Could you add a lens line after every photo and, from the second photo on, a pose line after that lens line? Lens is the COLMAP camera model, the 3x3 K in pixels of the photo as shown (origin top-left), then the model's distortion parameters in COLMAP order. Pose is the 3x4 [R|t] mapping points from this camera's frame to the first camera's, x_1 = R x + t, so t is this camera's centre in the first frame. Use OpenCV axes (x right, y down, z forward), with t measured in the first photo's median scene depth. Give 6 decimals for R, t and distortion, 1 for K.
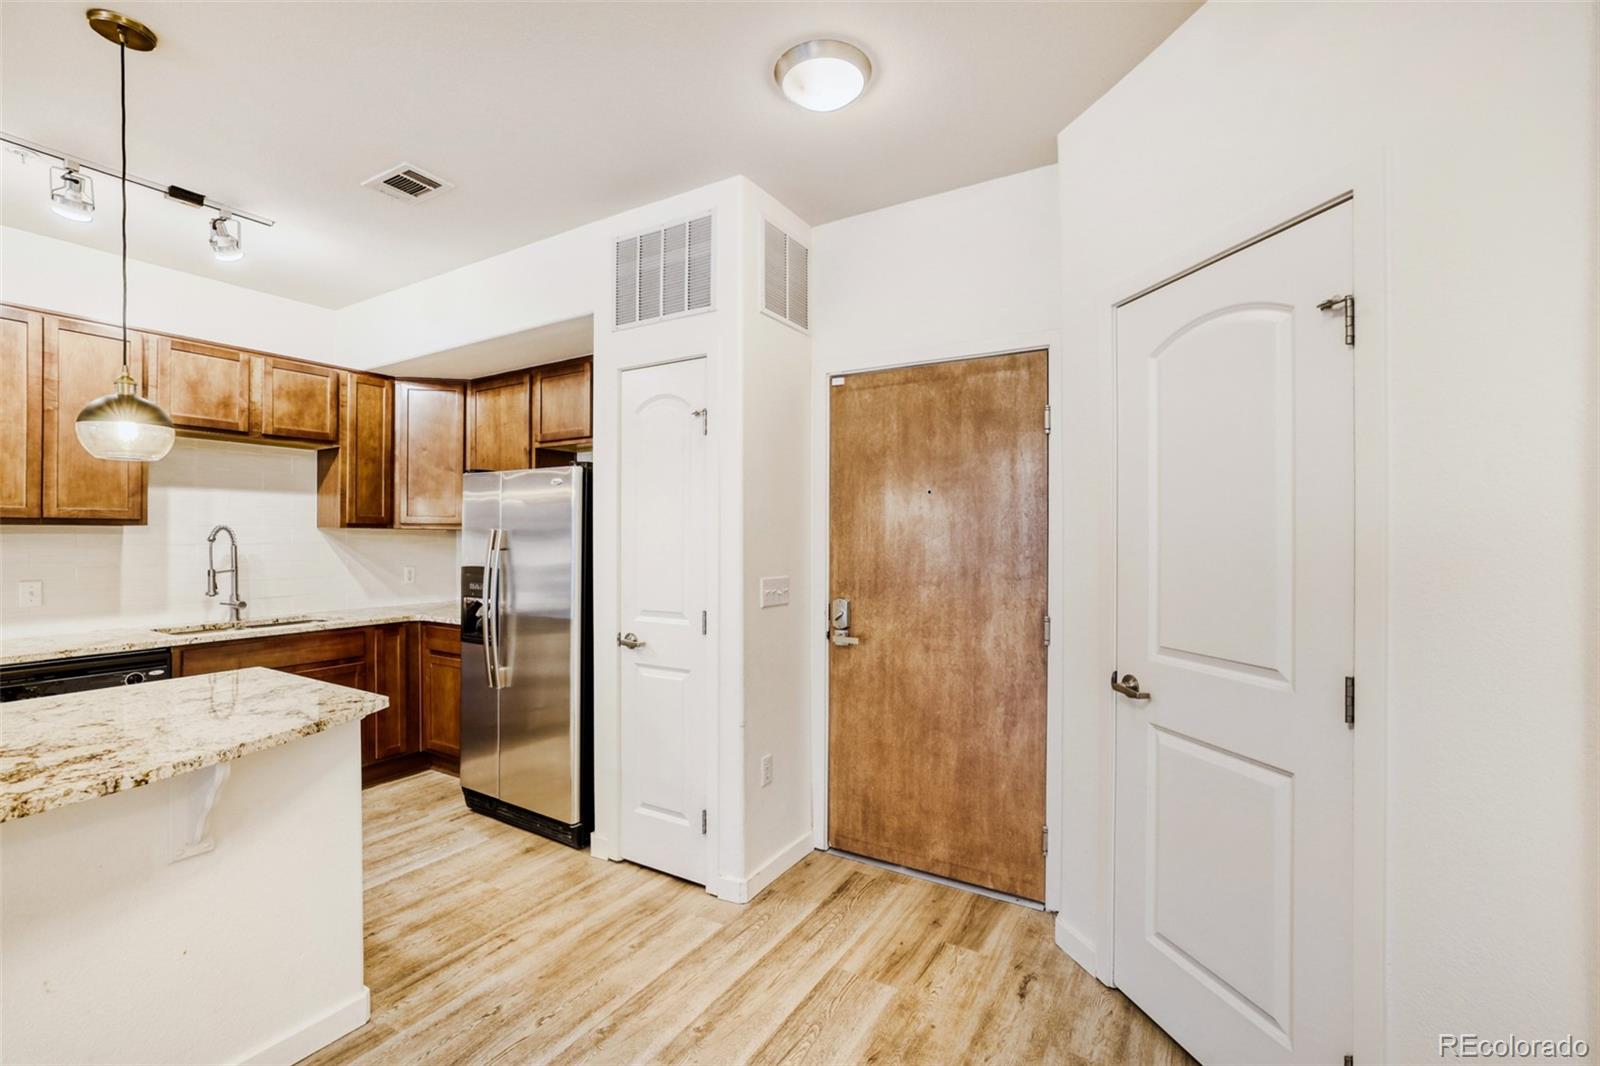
lens RADIAL K [[697.1, 0, 800.2], [0, 697.1, 538.6], [0, 0, 1]] dist [-0.025768, 0.013624]
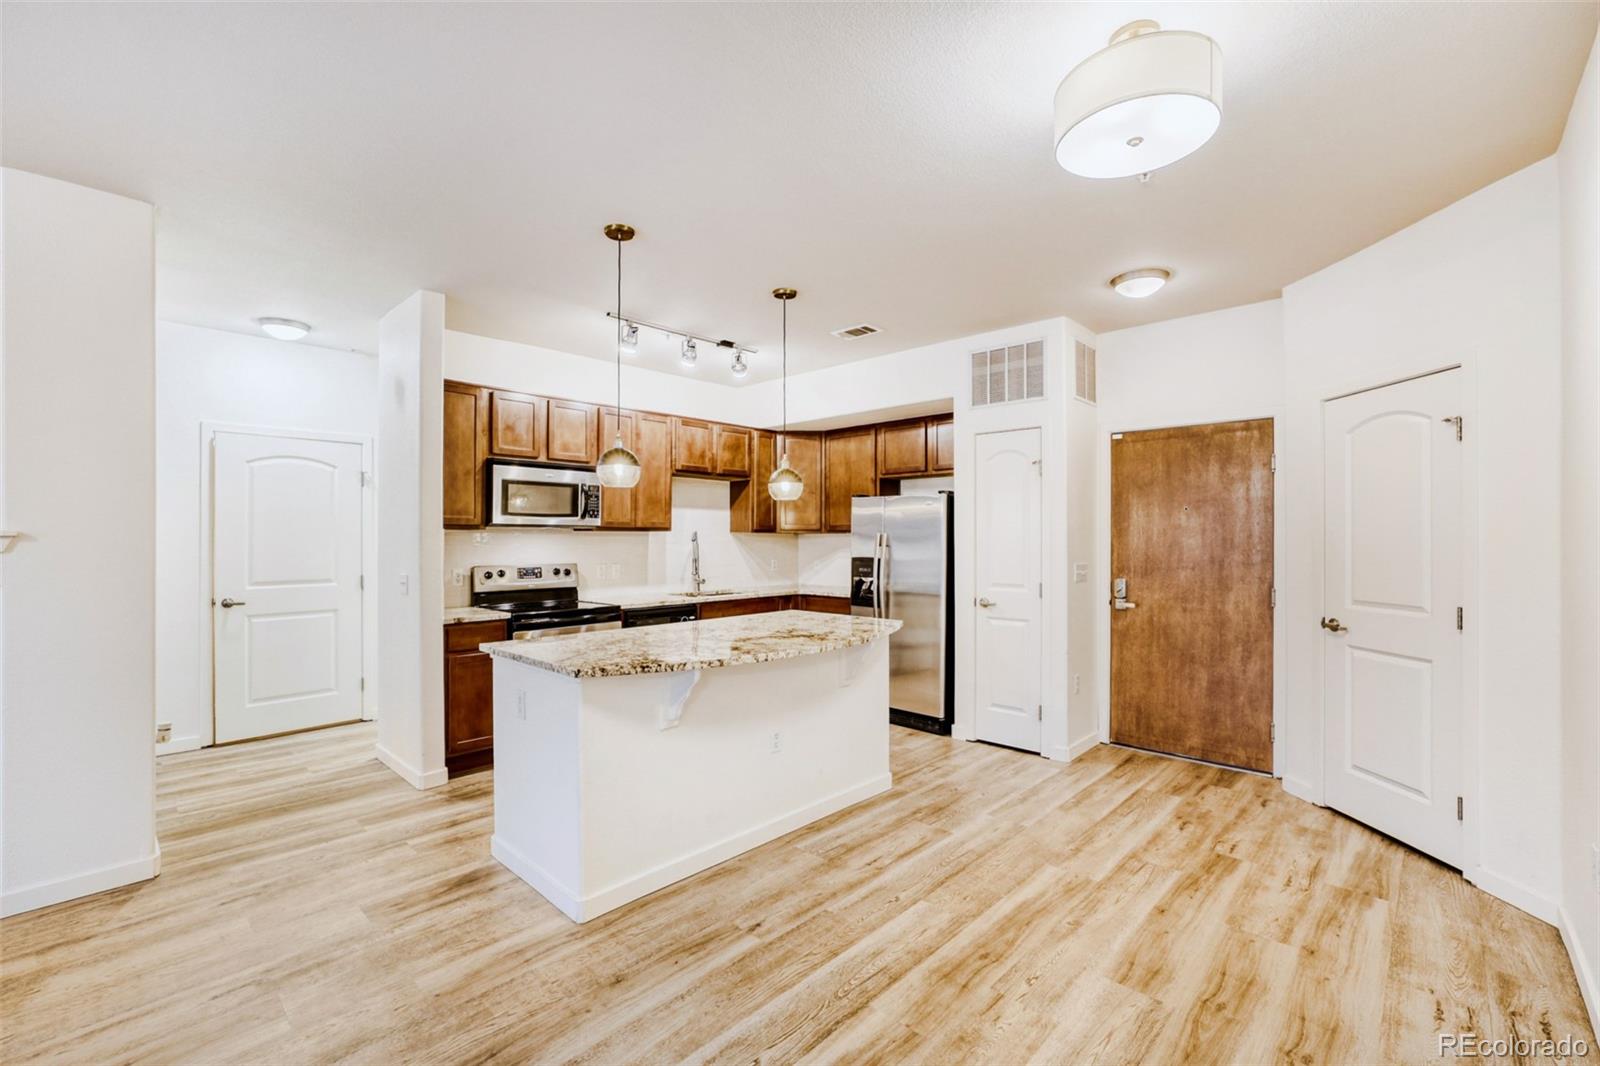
lens RADIAL K [[697.1, 0, 798.6], [0, 697.1, 536.3], [0, 0, 1]] dist [-0.025768, 0.013624]
pose [[0.977045, 0.000067, -0.213033, -0.331065], [-0.001665, 0.999972, -0.007323, 0.006713], [0.213026, 0.007510, 0.977018, -0.692784]]
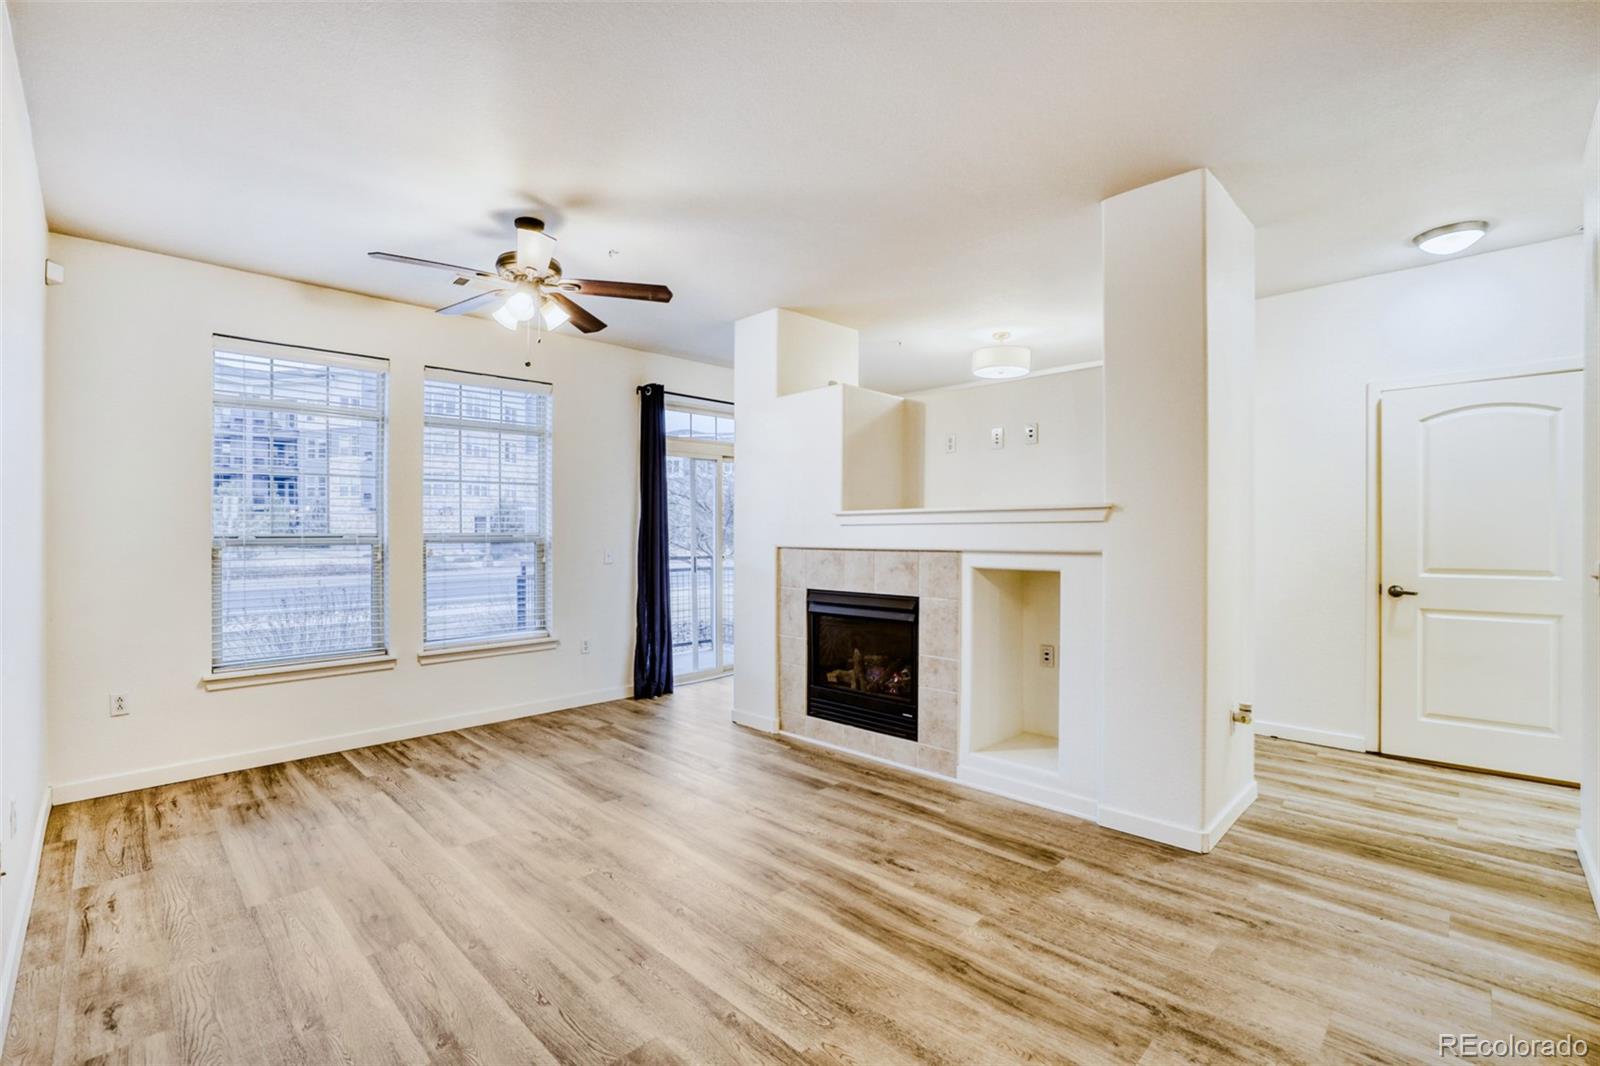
lens RADIAL K [[697.1, 0, 792.7], [0, 697.1, 546.3], [0, 0, 1]] dist [-0.025768, 0.013624]
pose [[-0.241631, 0.008286, -0.970333, -0.370776], [-0.001881, 0.999958, 0.009007, 0.053854], [0.970366, 0.004002, -0.241606, -0.231087]]
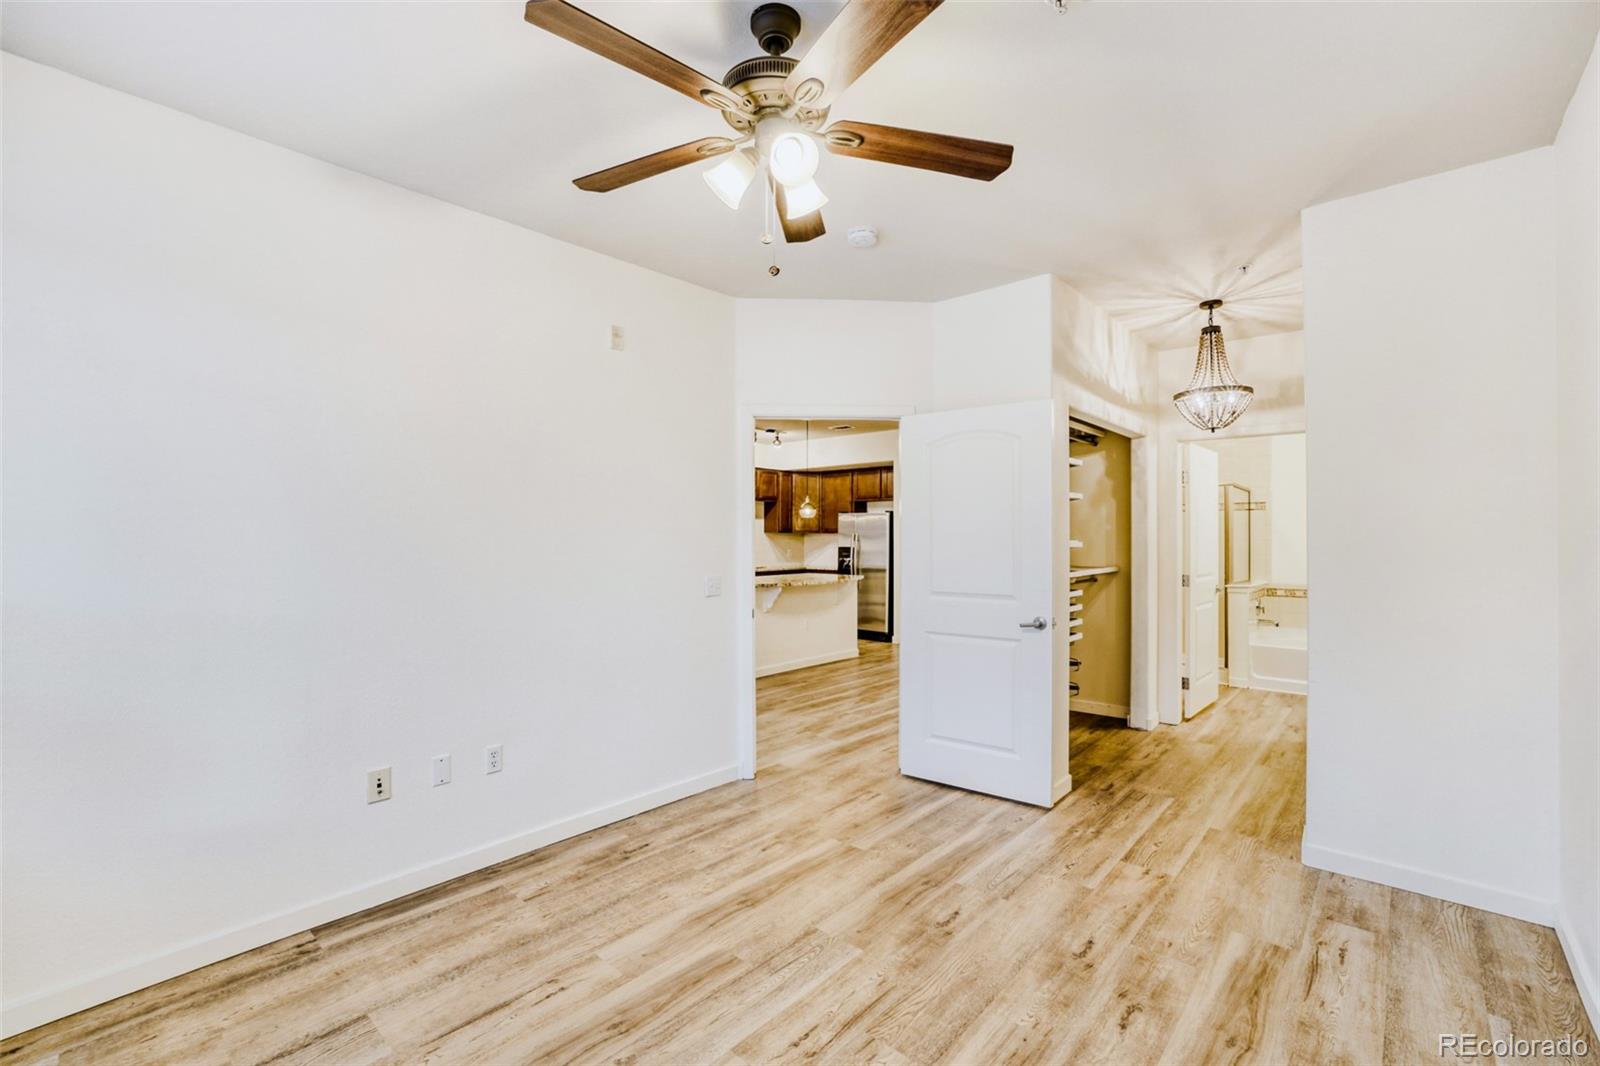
lens RADIAL K [[697.1, 0, 818.3], [0, 697.1, 534.8], [0, 0, 1]] dist [-0.025768, 0.013624]
pose [[0.986660, -0.000318, -0.162796, -0.136401], [-0.000944, 0.999970, -0.007673, 0.017085], [0.162794, 0.007724, 0.986630, -2.179824]]
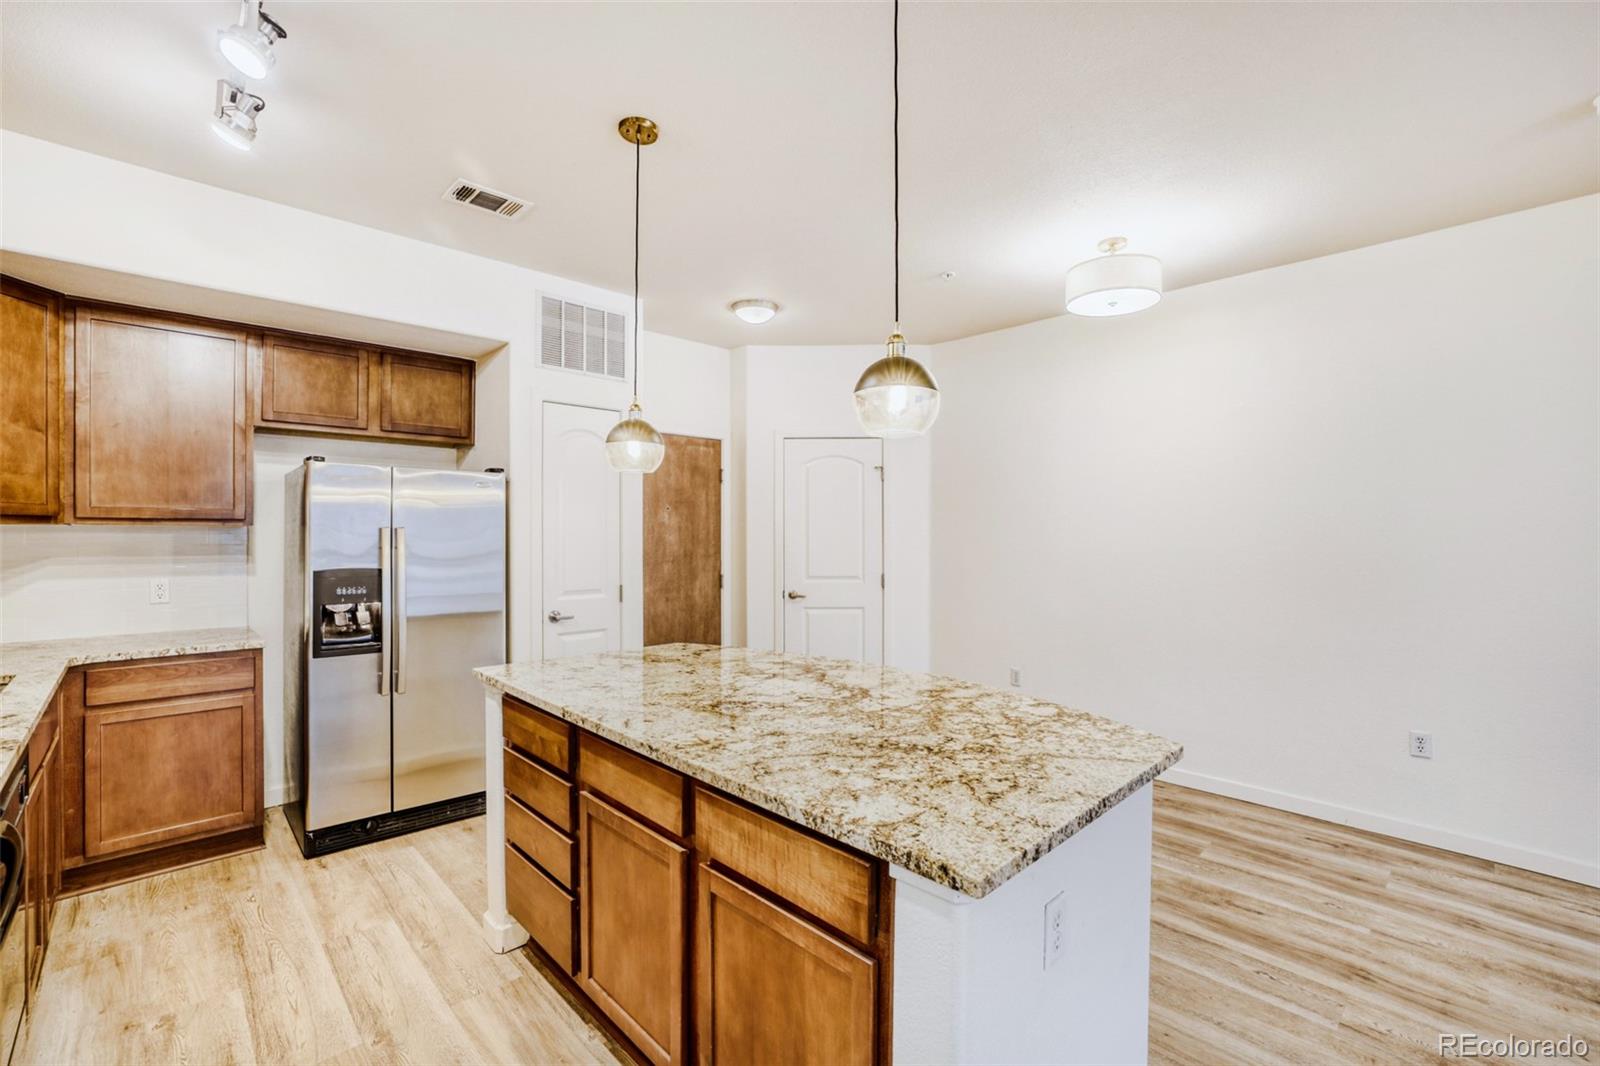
lens RADIAL K [[697.1, 0, 787.3], [0, 697.1, 532.4], [0, 0, 1]] dist [-0.025768, 0.013624]
pose [[0.253167, 0.002270, 0.967420, -1.415839], [0.003998, 0.999986, -0.003392, -0.000790], [-0.967414, 0.004726, 0.253154, 0.280544]]
